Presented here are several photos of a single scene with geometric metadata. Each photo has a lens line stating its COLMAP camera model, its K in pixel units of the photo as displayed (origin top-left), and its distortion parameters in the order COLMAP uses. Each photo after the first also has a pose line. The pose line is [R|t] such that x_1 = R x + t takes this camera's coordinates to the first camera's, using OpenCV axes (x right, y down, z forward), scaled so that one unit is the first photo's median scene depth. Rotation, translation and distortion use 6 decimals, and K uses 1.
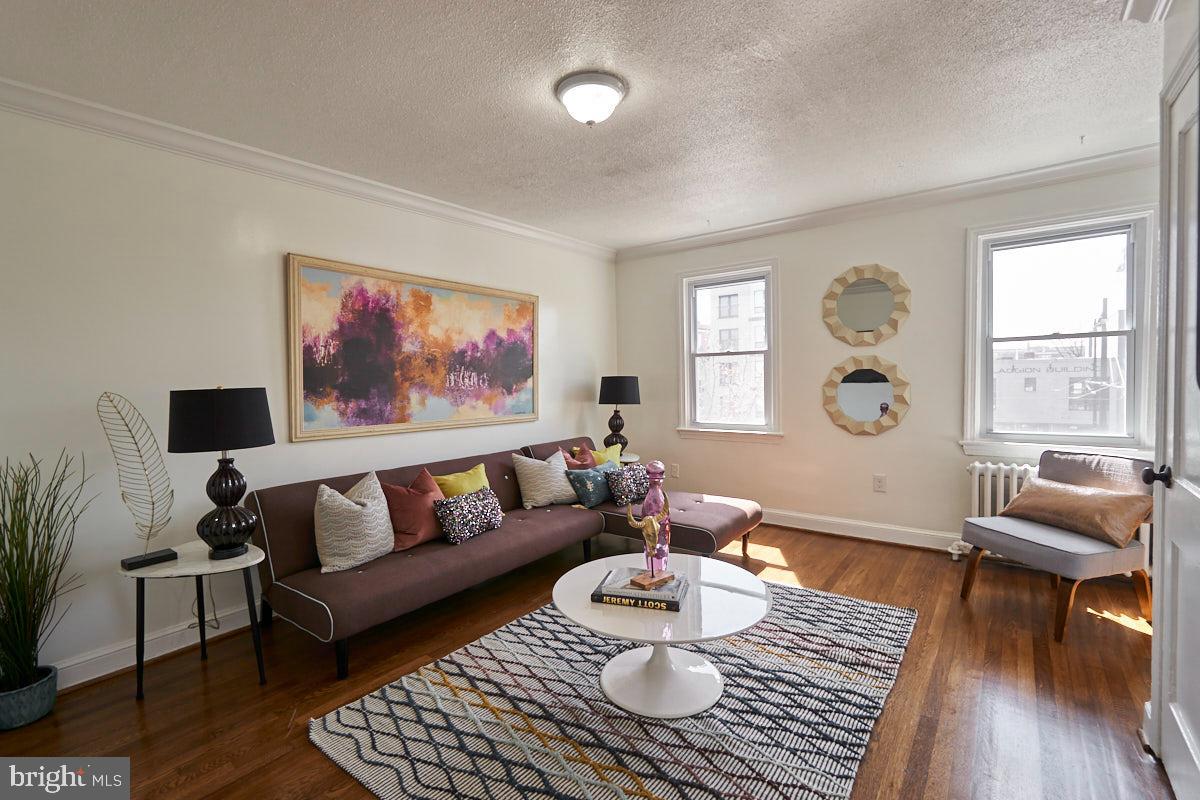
lens RADIAL K [[539.3, 0, 594.3], [0, 539.3, 399.5], [0, 0, 1]] dist [0.000180, -0.001880]
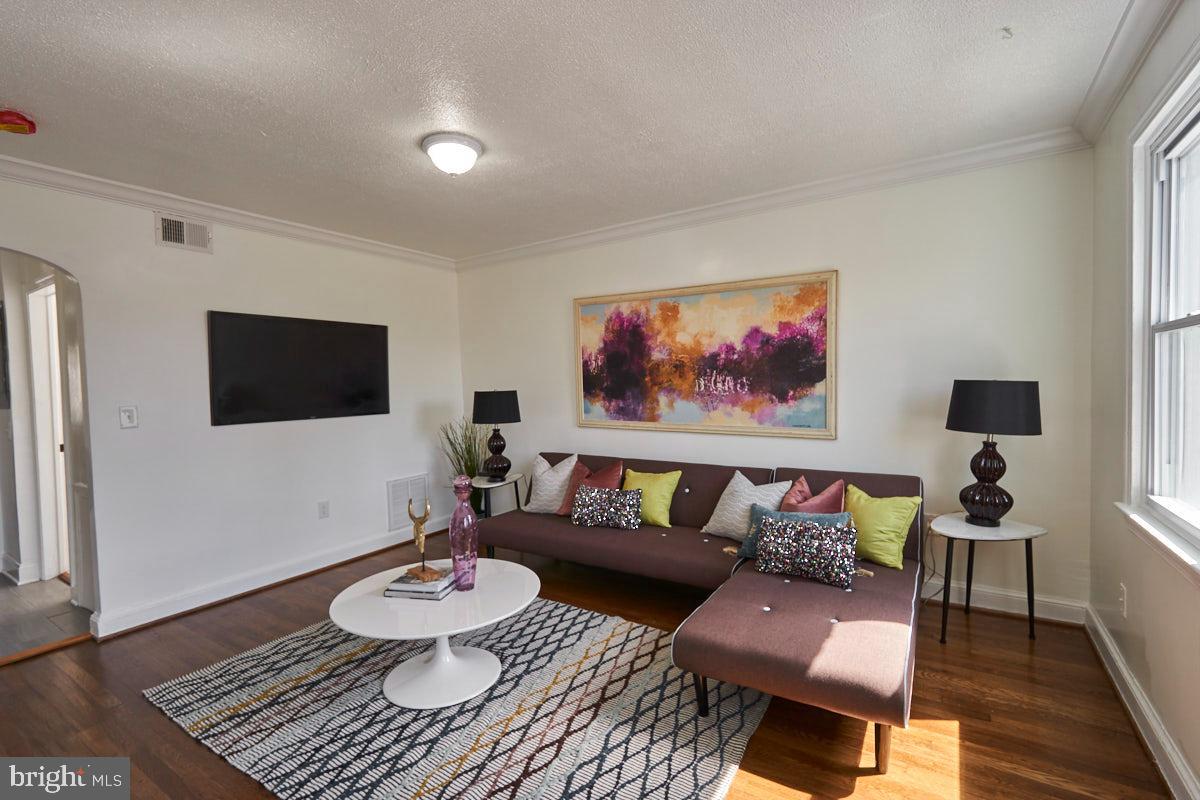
lens RADIAL K [[539.3, 0, 590.2], [0, 539.3, 397.2], [0, 0, 1]] dist [0.000180, -0.001880]
pose [[0.079708, 0.044085, -0.995843, 0.749595], [-0.022056, 0.998855, 0.042453, -0.053315], [0.996574, 0.018581, 0.080589, 0.752099]]
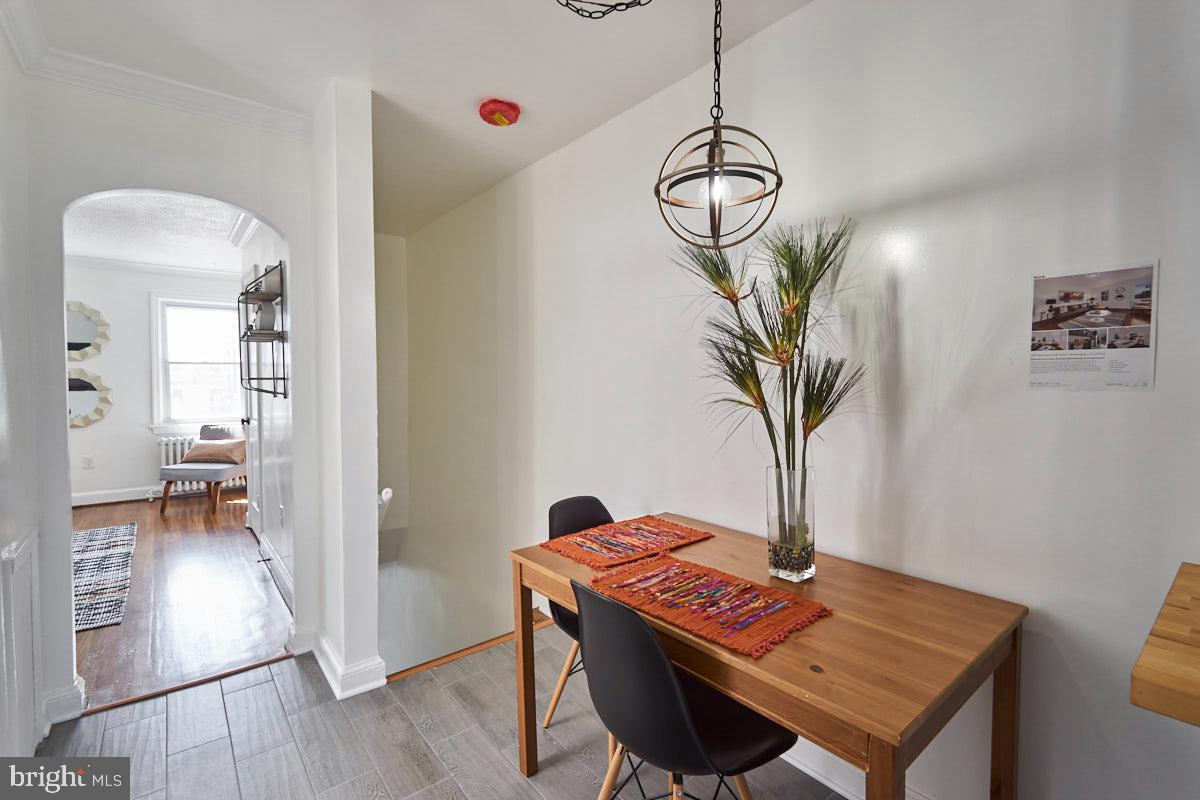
lens RADIAL K [[539.3, 0, 590.0], [0, 539.3, 401.0], [0, 0, 1]] dist [0.000180, -0.001880]
pose [[0.232442, -0.015792, 0.972482, -0.544948], [0.035588, 0.999337, 0.007722, 0.038106], [-0.971959, 0.032814, 0.232849, -0.606275]]
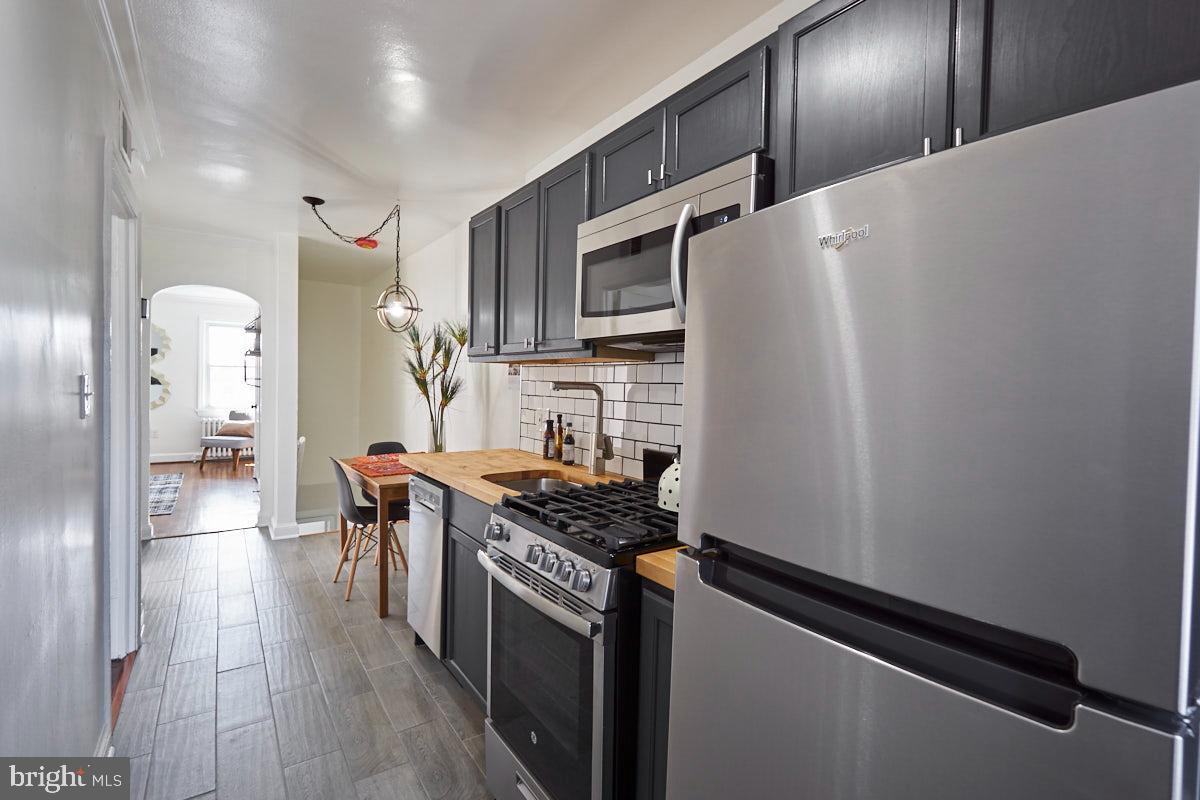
lens RADIAL K [[539.3, 0, 591.8], [0, 539.3, 391.9], [0, 0, 1]] dist [0.000180, -0.001880]
pose [[0.293914, 0.008177, 0.955797, -0.976787], [0.017822, 0.999743, -0.014033, 0.063342], [-0.955666, 0.021159, 0.293693, -1.226581]]
